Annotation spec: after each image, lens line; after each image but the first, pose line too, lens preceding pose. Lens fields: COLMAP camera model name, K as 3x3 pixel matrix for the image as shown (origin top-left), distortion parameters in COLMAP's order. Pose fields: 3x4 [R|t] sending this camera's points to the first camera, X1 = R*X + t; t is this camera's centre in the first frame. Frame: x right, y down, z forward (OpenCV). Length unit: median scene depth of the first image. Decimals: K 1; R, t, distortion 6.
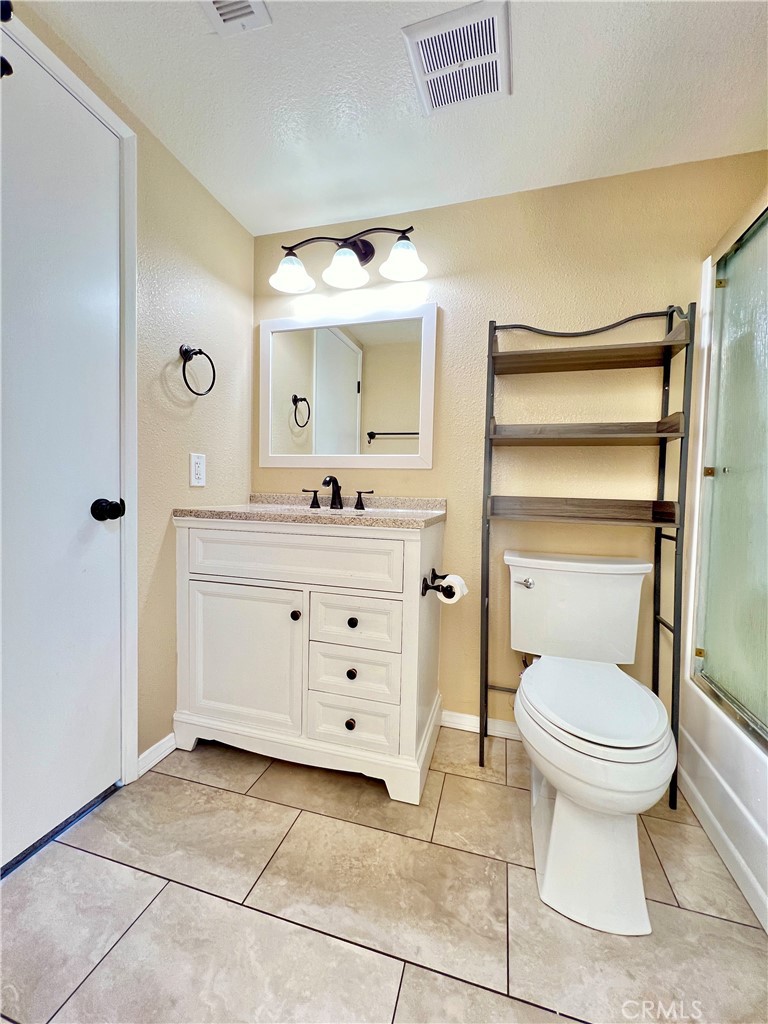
lens RADIAL K [[418.2, 0, 391.6], [0, 418.2, 510.4], [0, 0, 1]] dist [-0.013742, -0.000119]
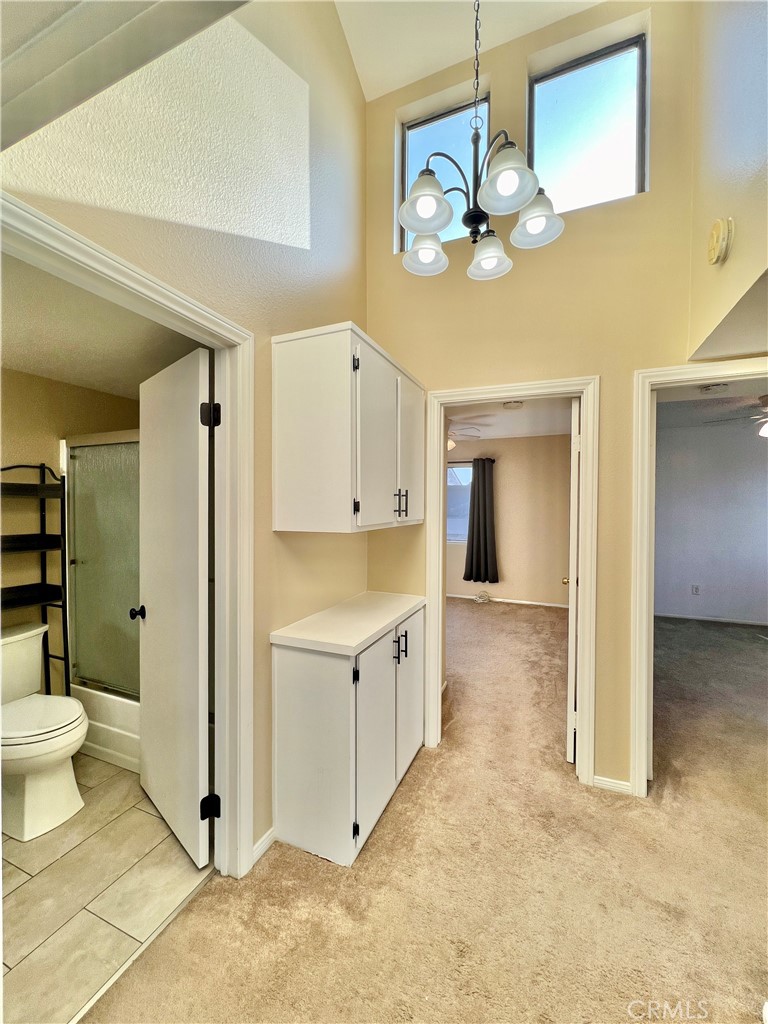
lens RADIAL K [[405.7, 0, 390.3], [0, 405.7, 512.1], [0, 0, 1]] dist [0.000571, -0.000171]
pose [[0.129308, -0.042520, 0.990692, -0.780538], [0.044583, 0.998319, 0.037028, -0.316926], [-0.990602, 0.039380, 0.130987, -0.588945]]
